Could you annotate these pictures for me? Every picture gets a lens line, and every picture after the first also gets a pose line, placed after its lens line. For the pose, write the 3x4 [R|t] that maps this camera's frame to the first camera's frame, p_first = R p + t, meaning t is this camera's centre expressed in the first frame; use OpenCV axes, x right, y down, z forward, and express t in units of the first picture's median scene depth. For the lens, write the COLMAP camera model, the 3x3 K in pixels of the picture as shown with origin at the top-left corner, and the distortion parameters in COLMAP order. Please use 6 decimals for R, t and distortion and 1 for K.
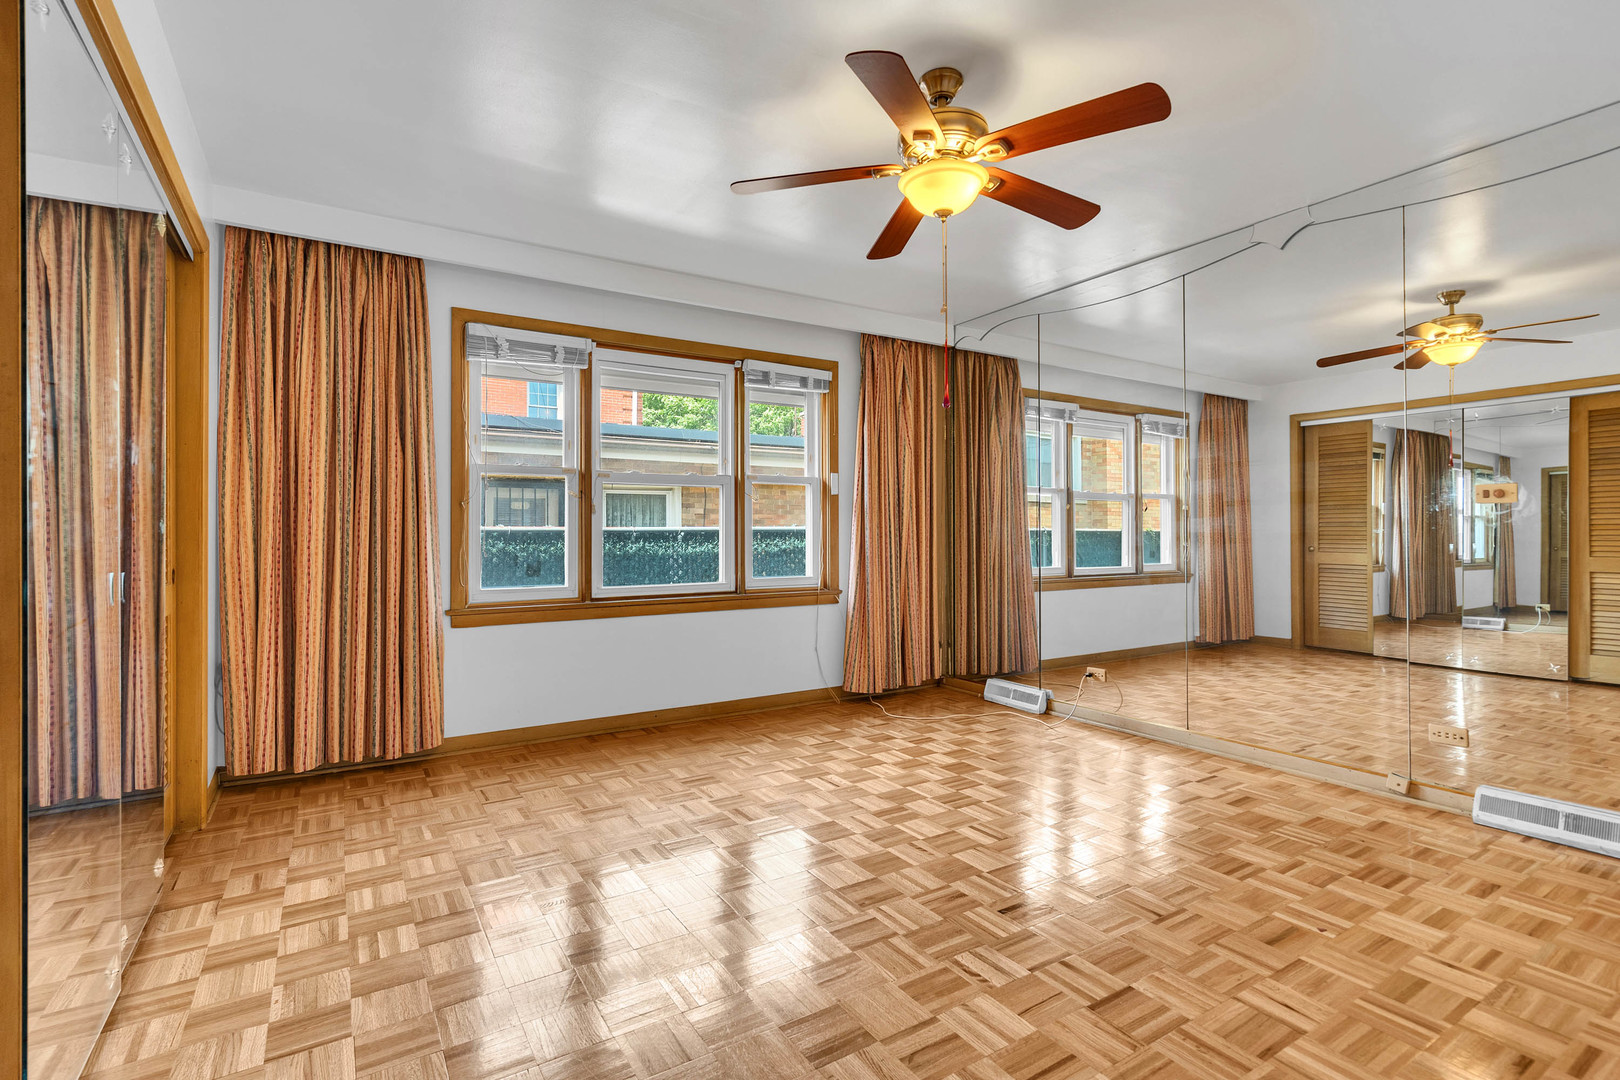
lens RADIAL K [[753.0, 0, 800.2], [0, 753.0, 533.2], [0, 0, 1]] dist [-0.003539, 0.001906]
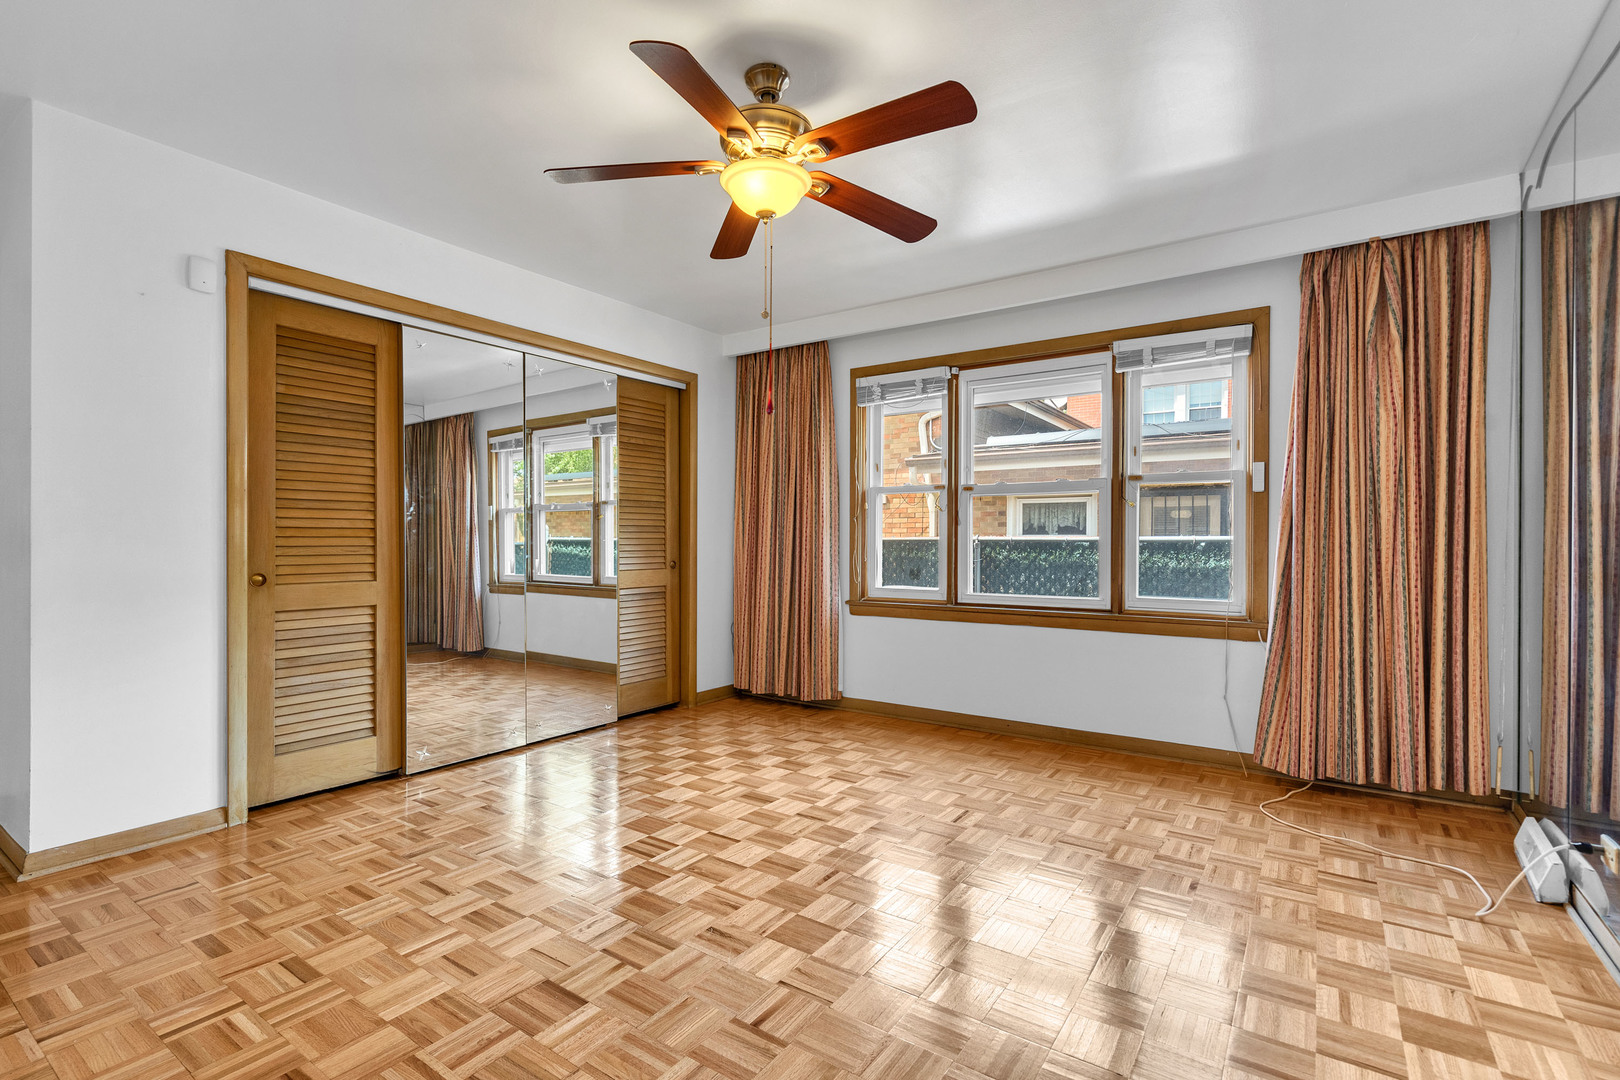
lens RADIAL K [[734.1, 0, 810.9], [0, 734.1, 549.5], [0, 0, 1]] dist [-0.006707, 0.003388]
pose [[0.410537, 0.013737, -0.911740, 0.566825], [-0.004757, 0.999905, 0.012924, -0.002641], [0.911831, -0.000969, 0.410564, 0.346760]]
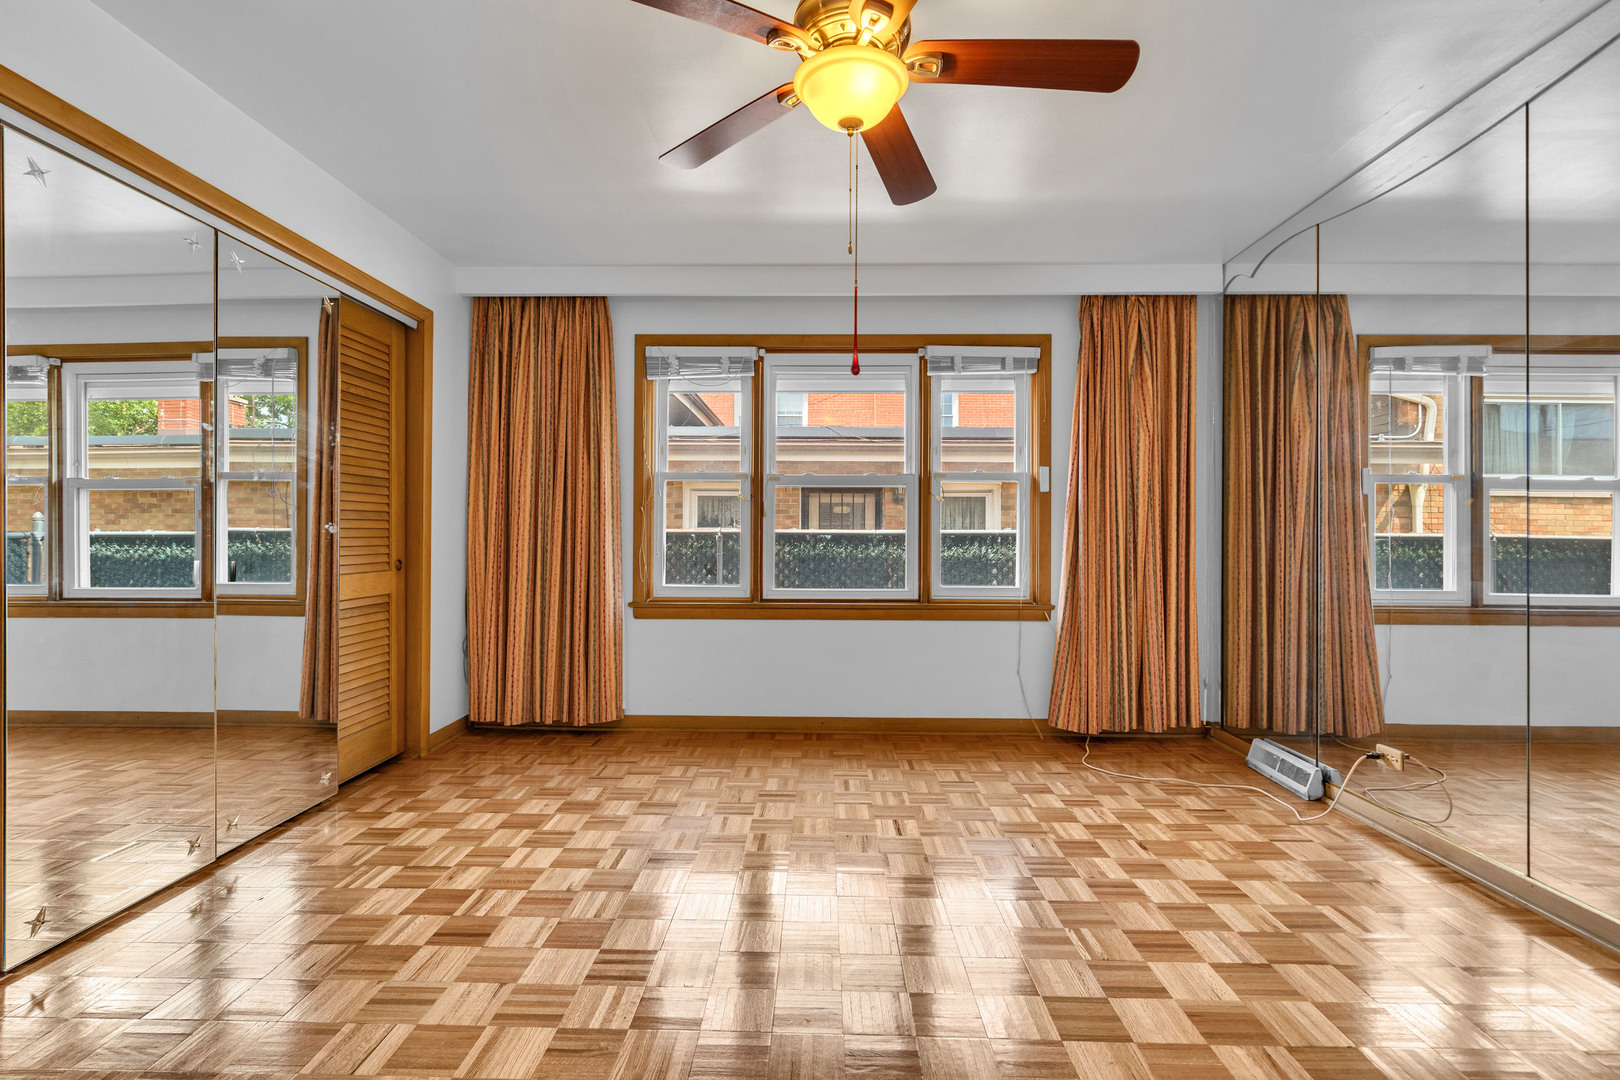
lens RADIAL K [[734.1, 0, 804.3], [0, 734.1, 536.5], [0, 0, 1]] dist [-0.006707, 0.003388]
pose [[0.839623, 0.007456, -0.543119, 0.294324], [-0.007572, 0.999969, 0.002022, -0.001047], [0.543117, 0.002415, 0.839653, 0.178579]]
